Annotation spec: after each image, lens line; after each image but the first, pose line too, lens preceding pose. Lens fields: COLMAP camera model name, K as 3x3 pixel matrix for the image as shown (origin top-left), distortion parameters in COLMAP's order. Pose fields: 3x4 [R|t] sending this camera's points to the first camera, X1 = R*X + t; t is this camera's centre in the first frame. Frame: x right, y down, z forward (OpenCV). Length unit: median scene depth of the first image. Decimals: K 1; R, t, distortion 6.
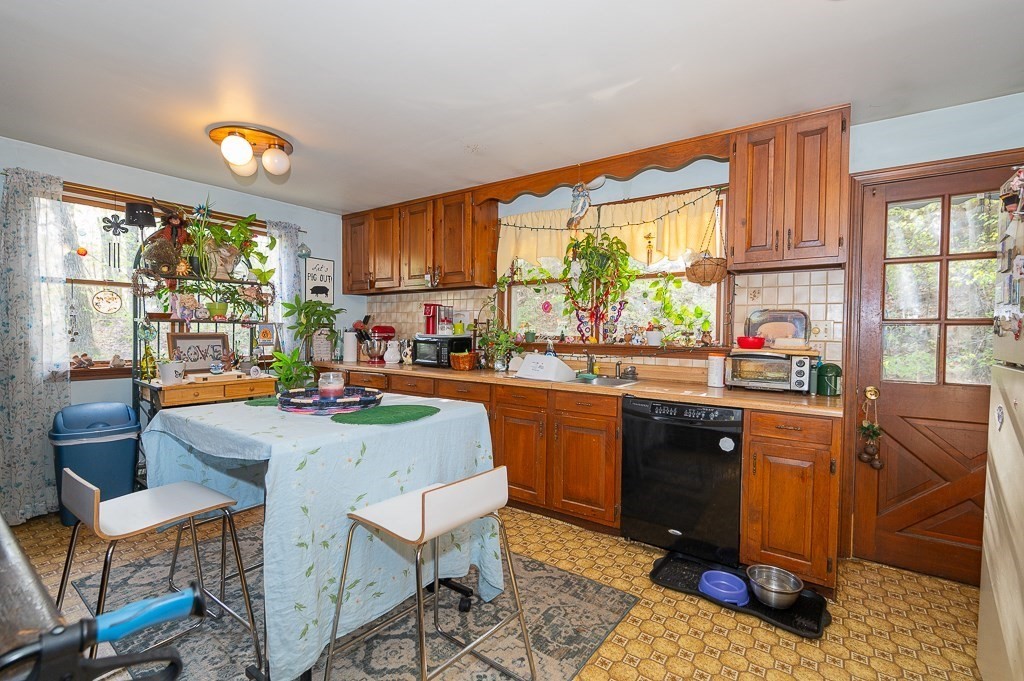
lens RADIAL K [[460.1, 0, 517.3], [0, 460.1, 335.5], [0, 0, 1]] dist [-0.001471, -0.000193]
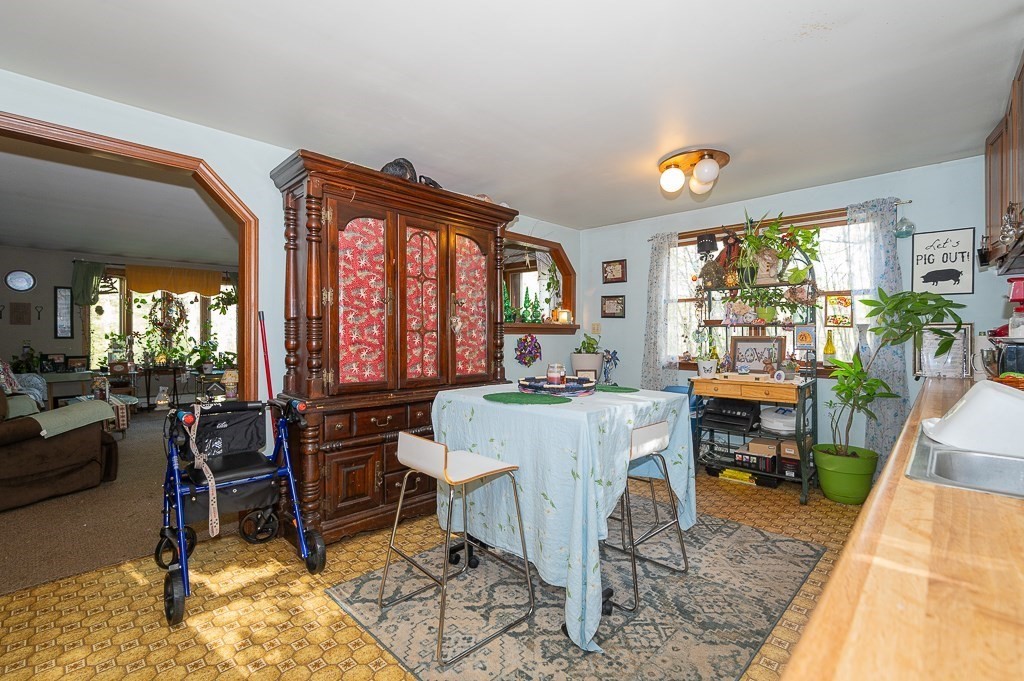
lens RADIAL K [[461.9, 0, 512.0], [0, 461.9, 340.5], [0, 0, 1]] dist [-0.000759, 0.000116]
pose [[-0.148319, -0.000207, -0.988940, 0.498420], [-0.014241, 0.999897, 0.001926, 0.011335], [0.988837, 0.014369, -0.148306, 0.627855]]
